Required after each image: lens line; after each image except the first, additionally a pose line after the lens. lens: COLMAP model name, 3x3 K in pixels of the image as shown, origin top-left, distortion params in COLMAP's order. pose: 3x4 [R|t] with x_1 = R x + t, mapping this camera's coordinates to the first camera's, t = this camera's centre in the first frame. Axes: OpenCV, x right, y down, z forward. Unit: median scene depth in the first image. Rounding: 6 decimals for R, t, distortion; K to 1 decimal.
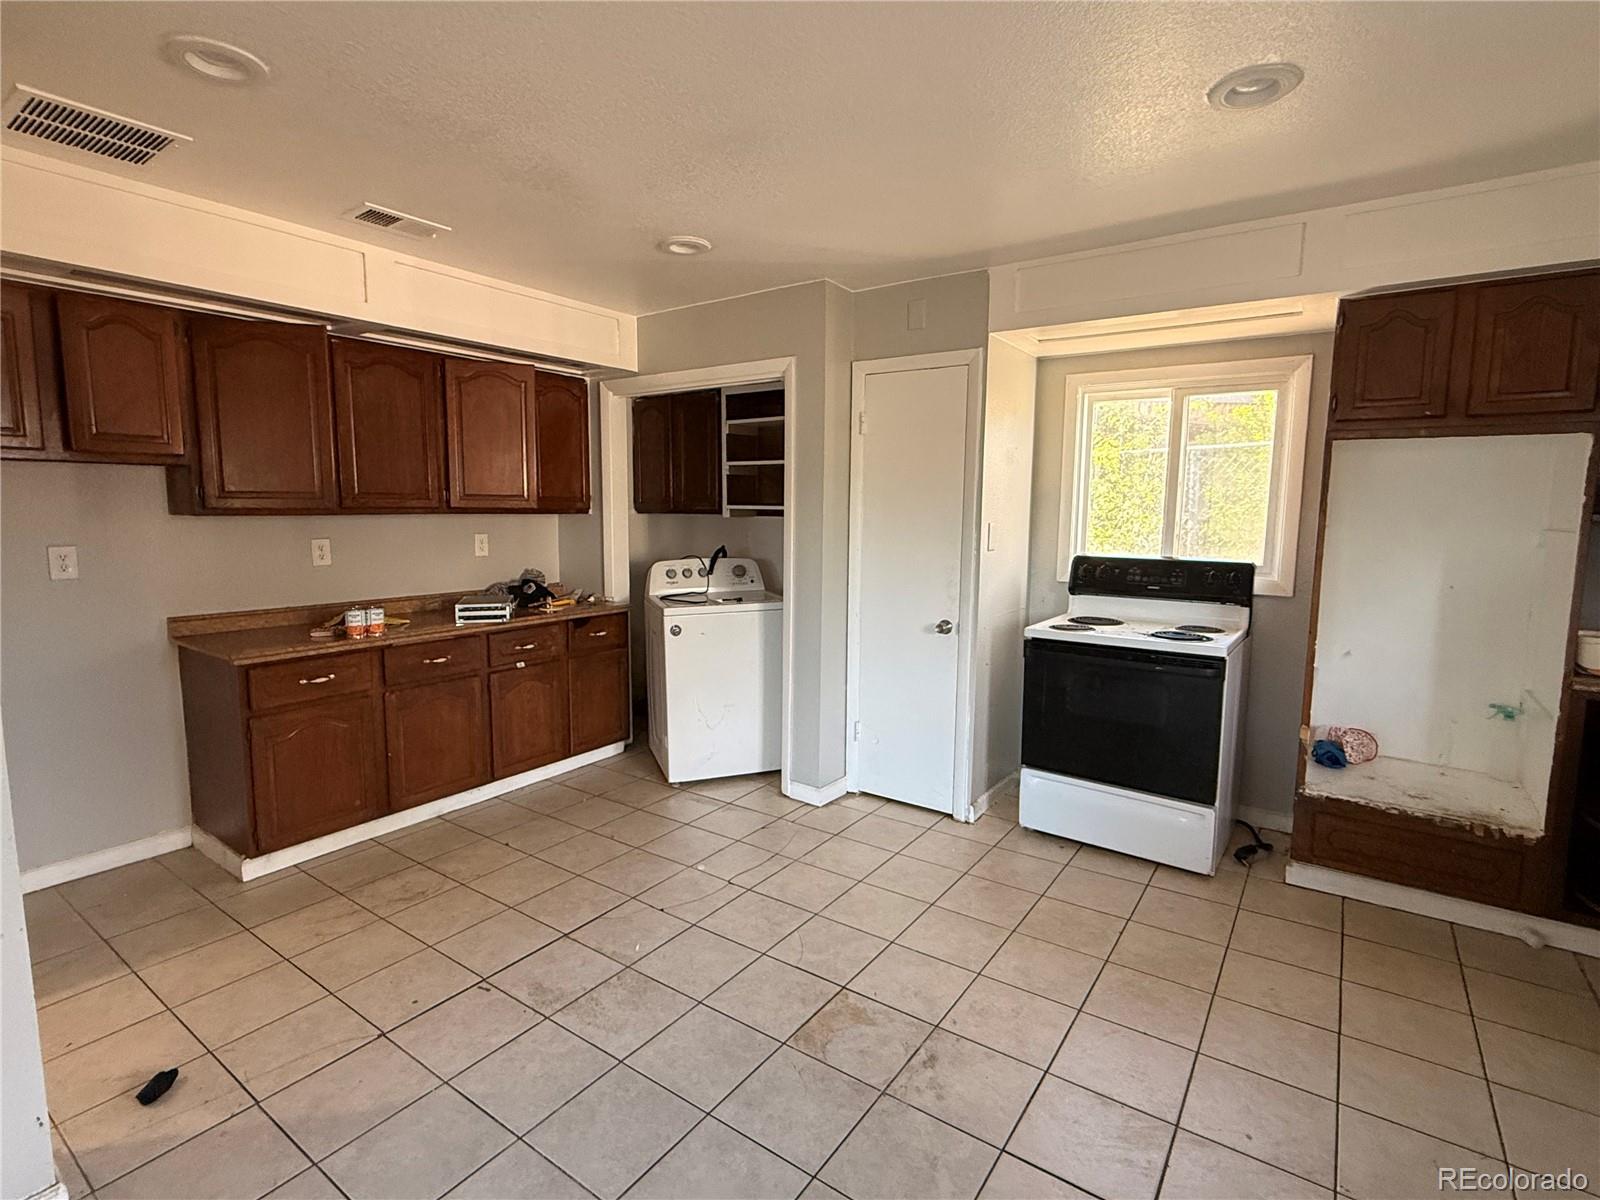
lens RADIAL K [[780.1, 0, 797.1], [0, 780.1, 603.2], [0, 0, 1]] dist [-0.001344, -0.001475]
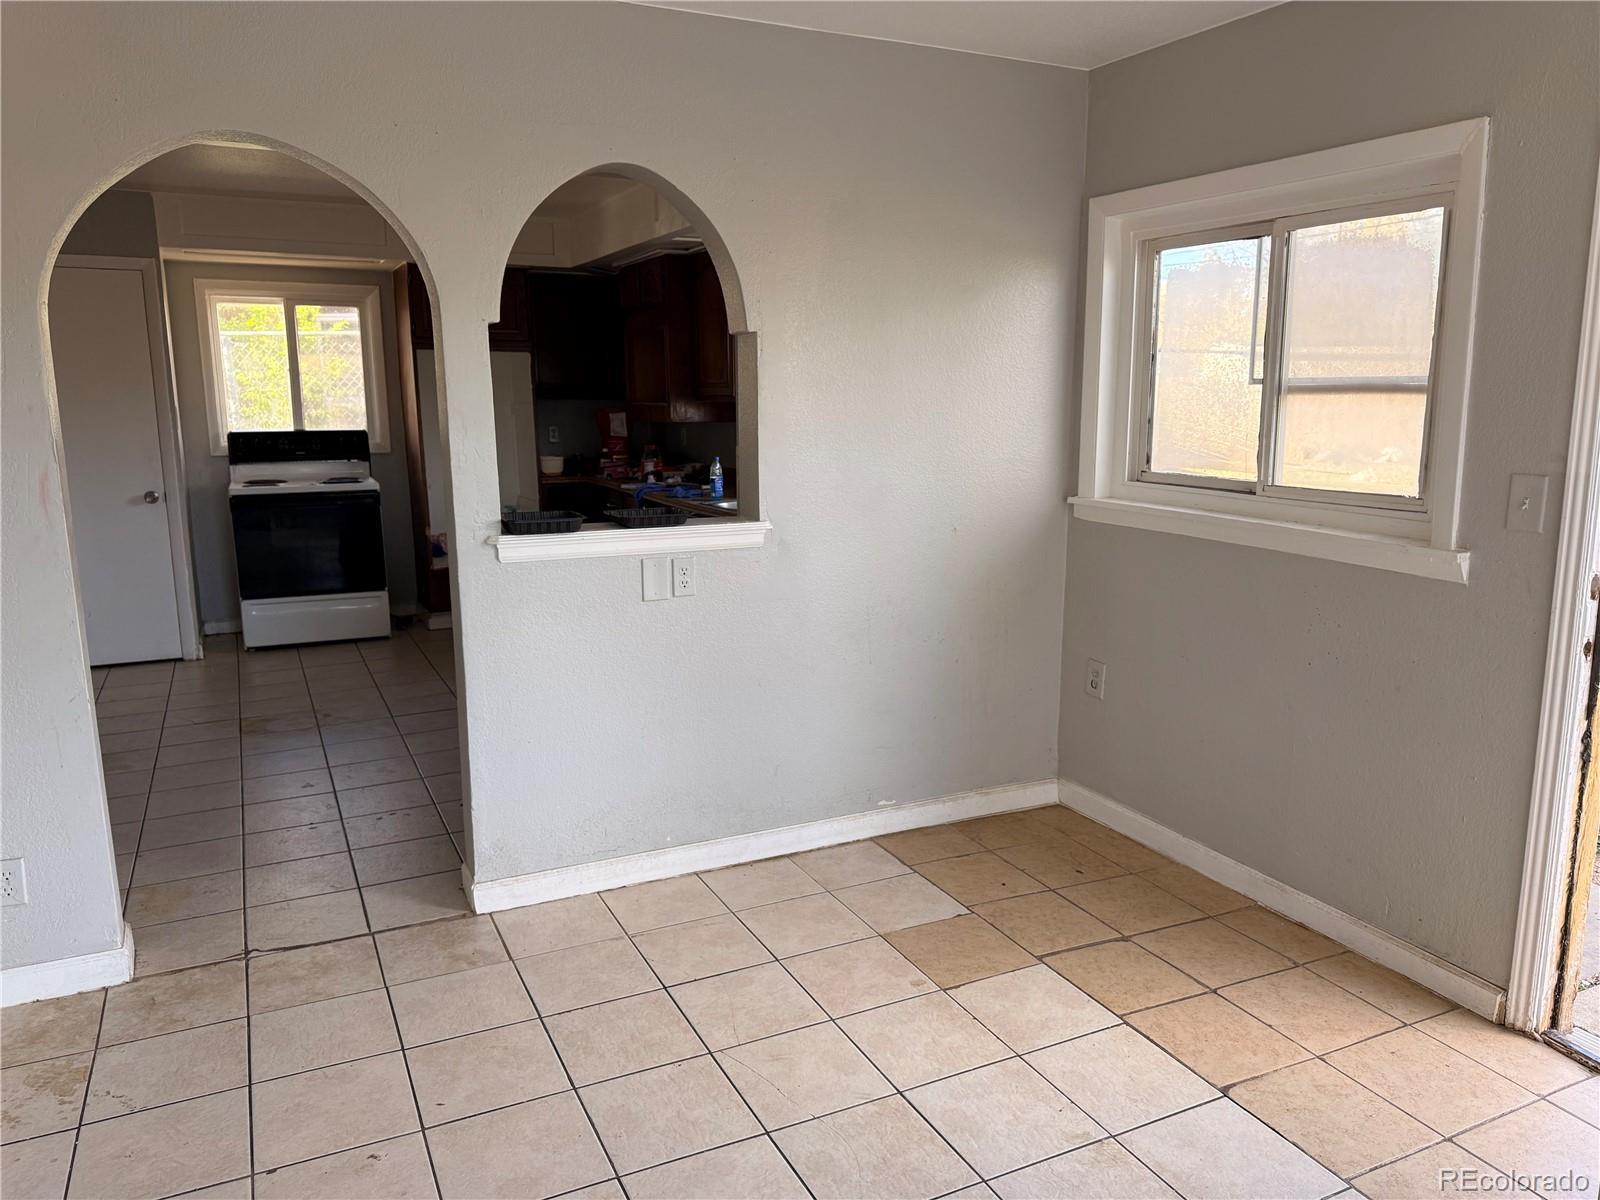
lens RADIAL K [[1142.4, 0, 800.8], [0, 1142.4, 599.8], [0, 0, 1]] dist [-0.007053, -0.003270]
pose [[0.485070, -0.166663, 0.858446, -0.851168], [0.105874, 0.985642, 0.131533, 0.061932], [-0.868042, 0.027084, 0.495751, -0.697032]]
